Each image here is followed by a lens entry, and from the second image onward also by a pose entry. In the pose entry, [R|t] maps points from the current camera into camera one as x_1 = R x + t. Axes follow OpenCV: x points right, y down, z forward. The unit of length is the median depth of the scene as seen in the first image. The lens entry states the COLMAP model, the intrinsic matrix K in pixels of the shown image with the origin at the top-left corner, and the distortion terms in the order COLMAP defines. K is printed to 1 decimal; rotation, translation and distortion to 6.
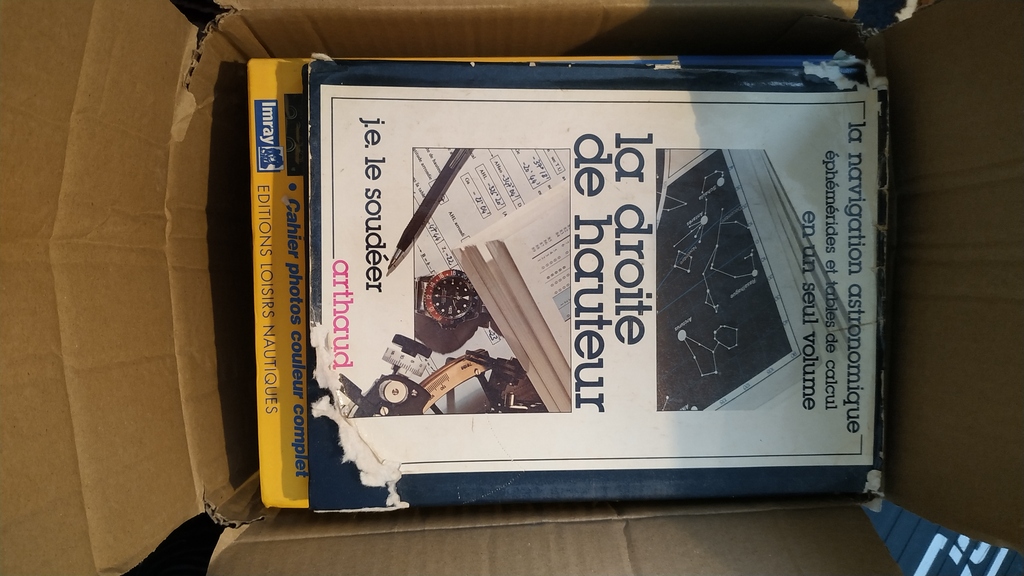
lens RADIAL K [[721.5, 0, 512.0], [0, 721.5, 288.0], [0, 0, 1]] dist [0.000005, -0.003334]
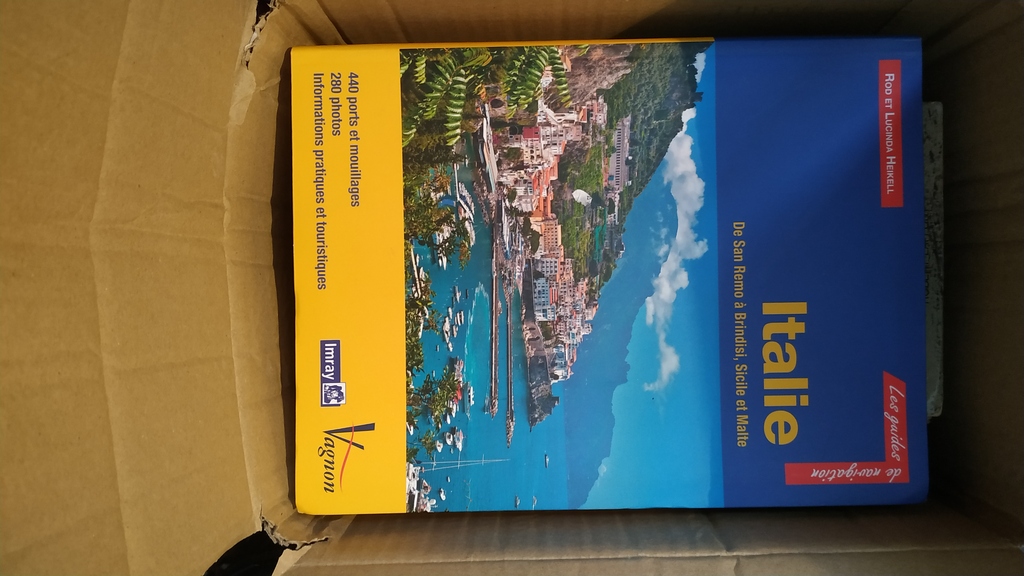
lens RADIAL K [[733.7, 0, 518.9], [0, 733.7, 278.7], [0, 0, 1]] dist [-0.001203, -0.000380]
pose [[0.994998, 0.002666, -0.099864, -0.014716], [-0.005214, 0.999667, -0.025271, 0.015029], [0.099763, 0.025665, 0.994680, 0.105818]]
